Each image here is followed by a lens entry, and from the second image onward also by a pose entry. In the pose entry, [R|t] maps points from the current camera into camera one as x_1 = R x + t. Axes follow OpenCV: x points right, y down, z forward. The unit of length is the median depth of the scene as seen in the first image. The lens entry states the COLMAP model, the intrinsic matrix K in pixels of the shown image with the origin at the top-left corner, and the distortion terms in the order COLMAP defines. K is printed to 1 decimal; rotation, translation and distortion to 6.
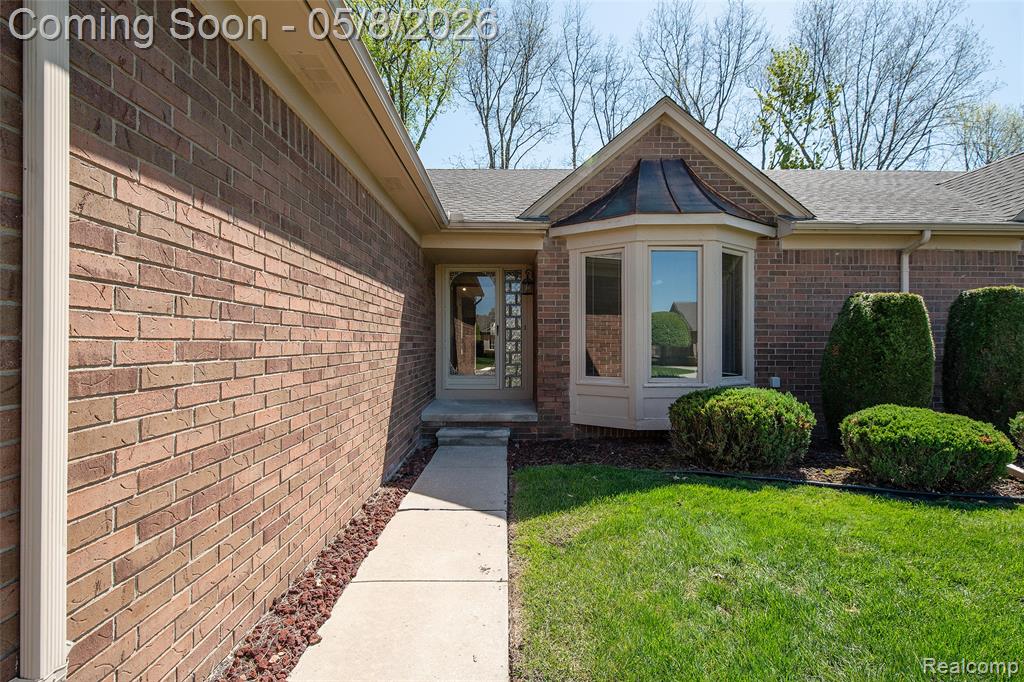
lens RADIAL K [[462.9, 0, 512.8], [0, 462.9, 345.1], [0, 0, 1]] dist [-0.000199, -0.000274]
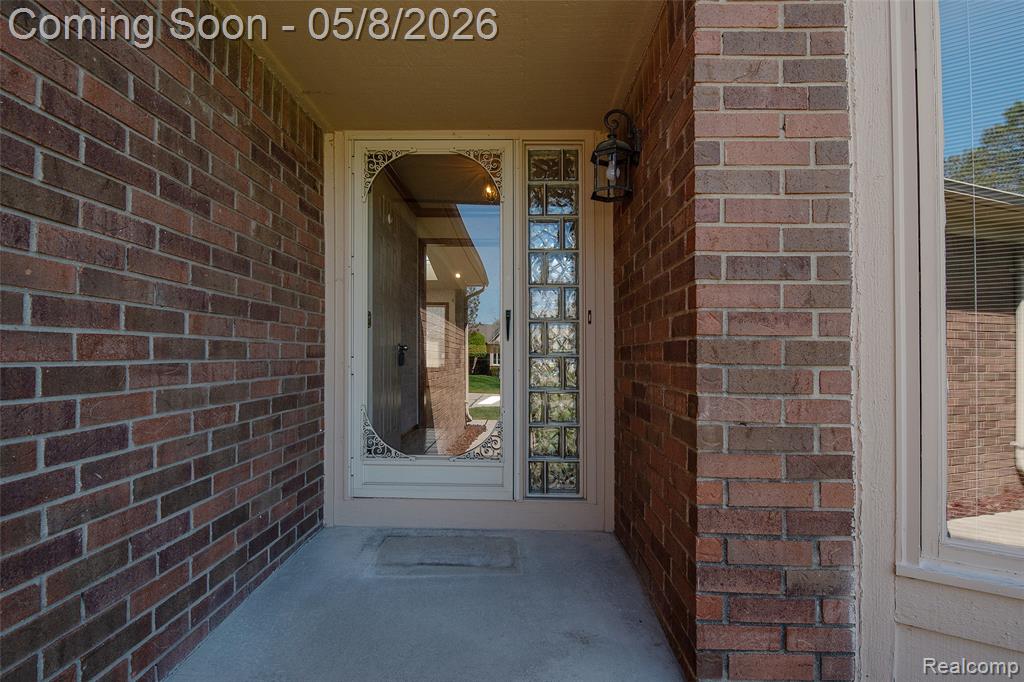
lens RADIAL K [[462.9, 0, 512.8], [0, 462.9, 345.1], [0, 0, 1]] dist [-0.000199, -0.000274]
pose [[0.999767, 0.001062, -0.021541, -0.025991], [-0.001448, 0.999838, -0.017932, -0.012420], [0.021519, 0.017959, 0.999607, 0.785461]]
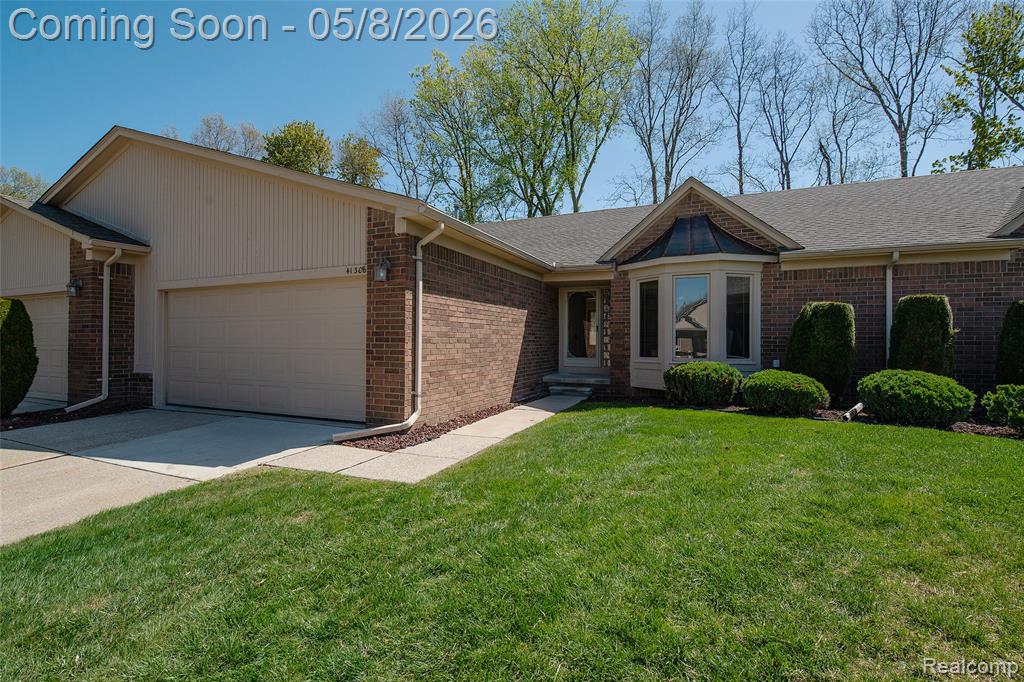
lens RADIAL K [[485.0, 0, 502.9], [0, 485.0, 342.1], [0, 0, 1]] dist [0.003563, -0.013129]
pose [[0.906161, 0.003381, -0.422919, 0.432551], [-0.006052, 0.999969, -0.004972, 0.025713], [0.422889, 0.007065, 0.906154, -0.707132]]
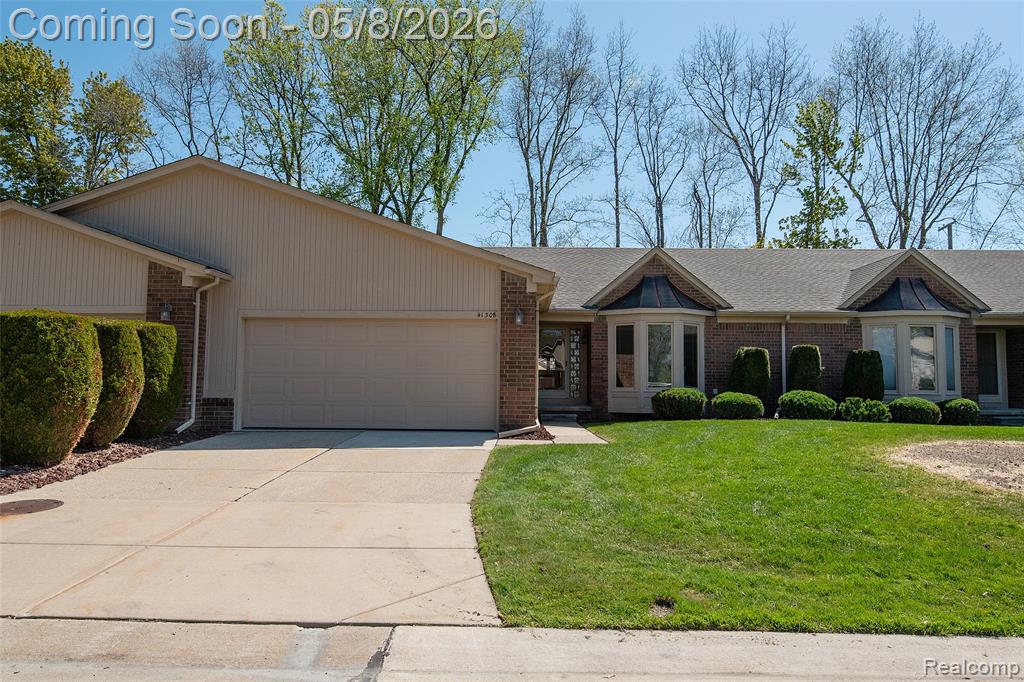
lens RADIAL K [[766.4, 0, 512.0], [0, 766.4, 341.0], [0, 0, 1]] dist [0.001405, -0.000238]
pose [[0.999867, 0.007446, -0.014543, -0.229255], [-0.008462, 0.997431, -0.071130, 0.103464], [0.013976, 0.071243, 0.997361, -2.175872]]
